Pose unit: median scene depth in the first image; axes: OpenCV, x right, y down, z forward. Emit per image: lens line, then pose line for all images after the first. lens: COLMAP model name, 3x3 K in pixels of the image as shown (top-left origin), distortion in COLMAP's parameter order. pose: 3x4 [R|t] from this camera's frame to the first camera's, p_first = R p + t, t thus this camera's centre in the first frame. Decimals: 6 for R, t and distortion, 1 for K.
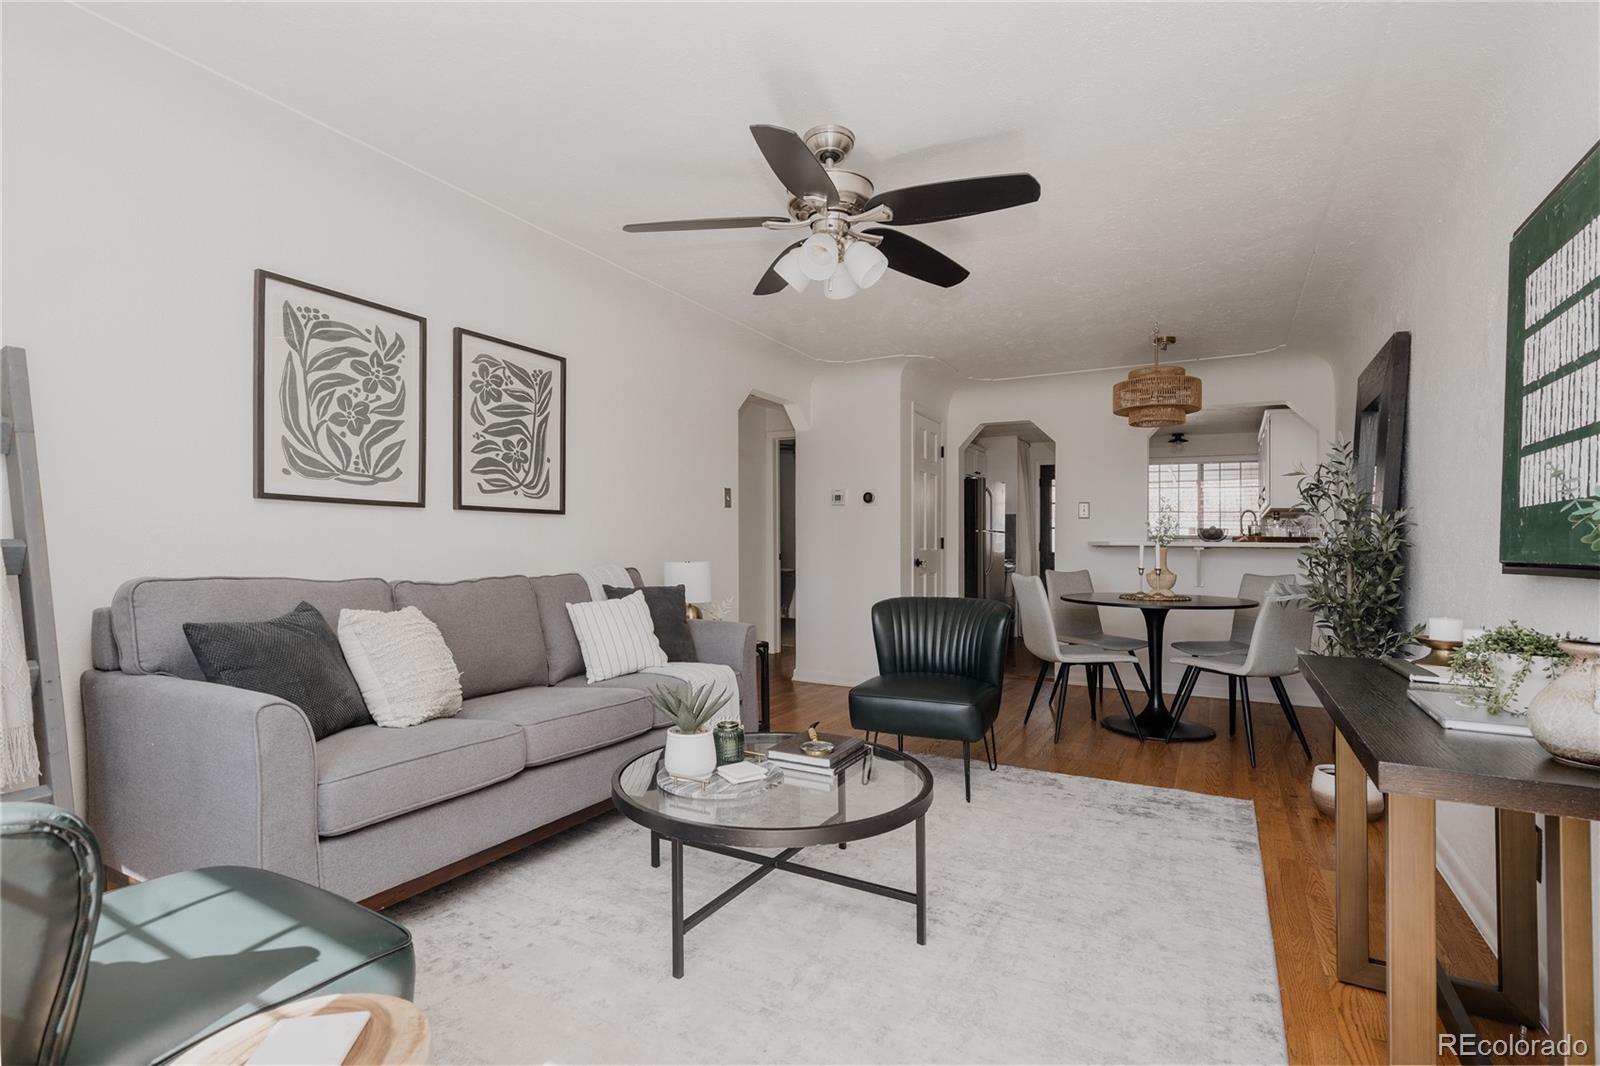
lens RADIAL K [[753.5, 0, 830.0], [0, 753.5, 540.2], [0, 0, 1]] dist [0.002462, 0.000254]
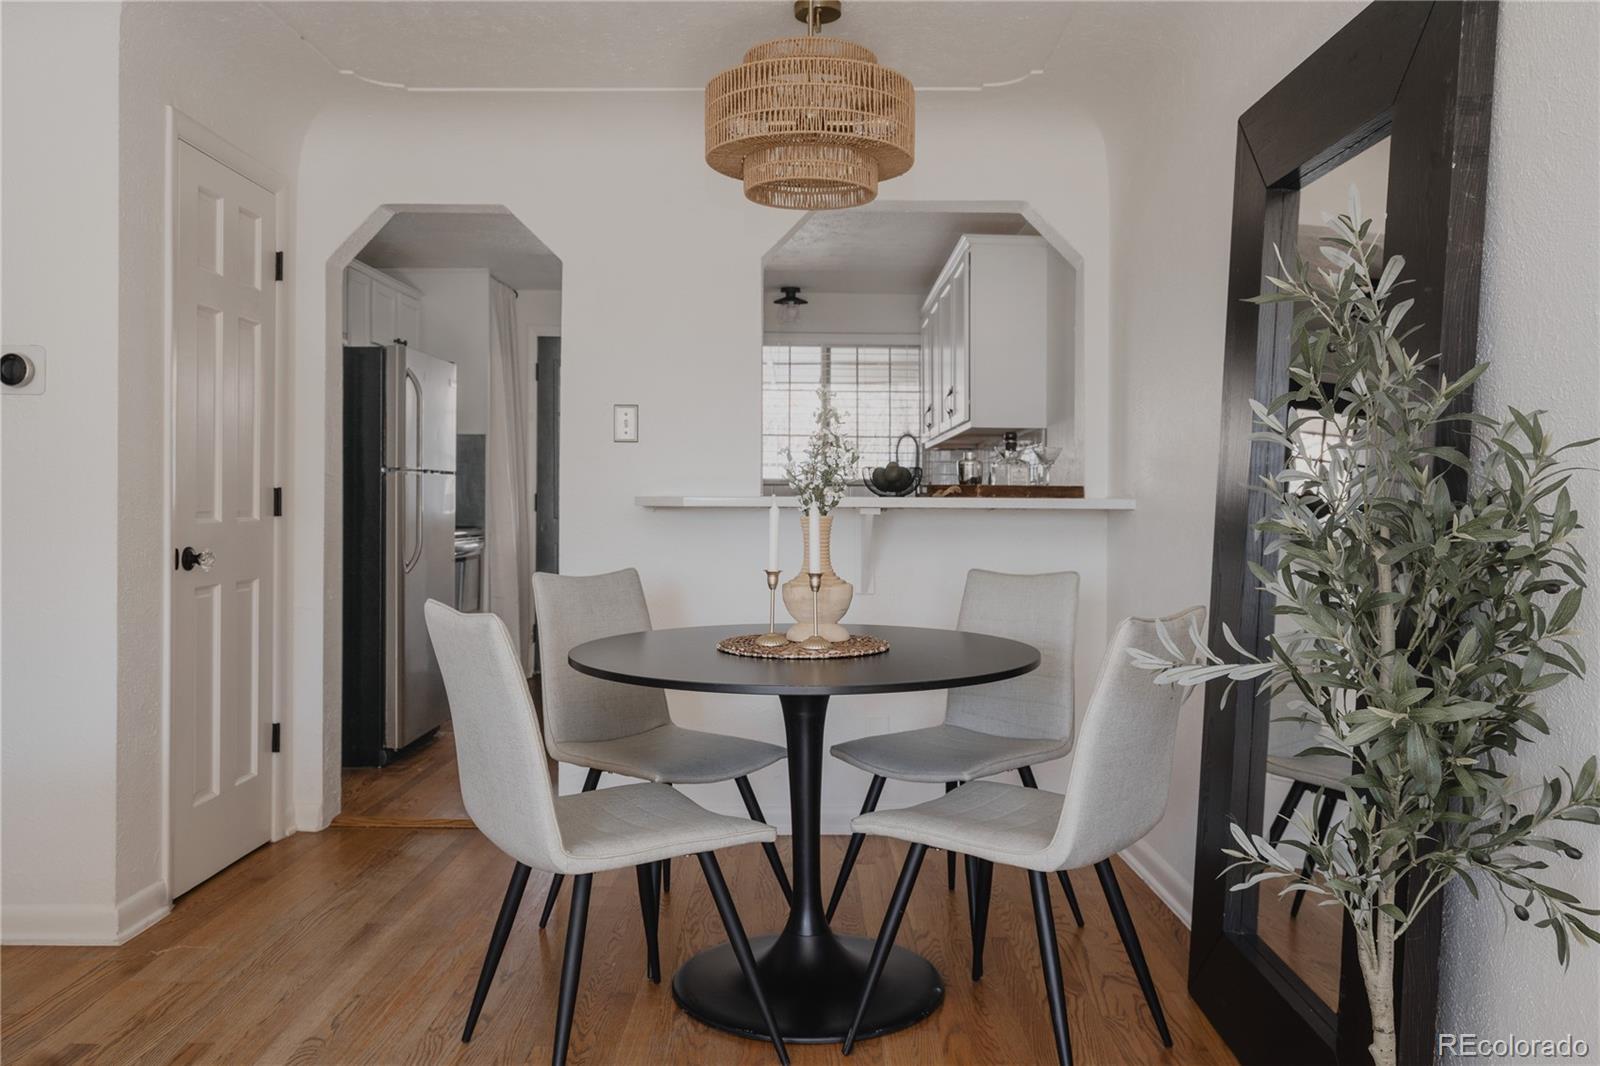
lens RADIAL K [[1228.5, 0, 761.9], [0, 1228.5, 478.7], [0, 0, 1]] dist [0.008703, 0.003587]
pose [[0.903327, 0.002734, 0.428945, 0.186179], [-0.000718, 0.999988, -0.004861, -0.009157], [-0.428953, 0.004083, 0.903318, 0.582669]]
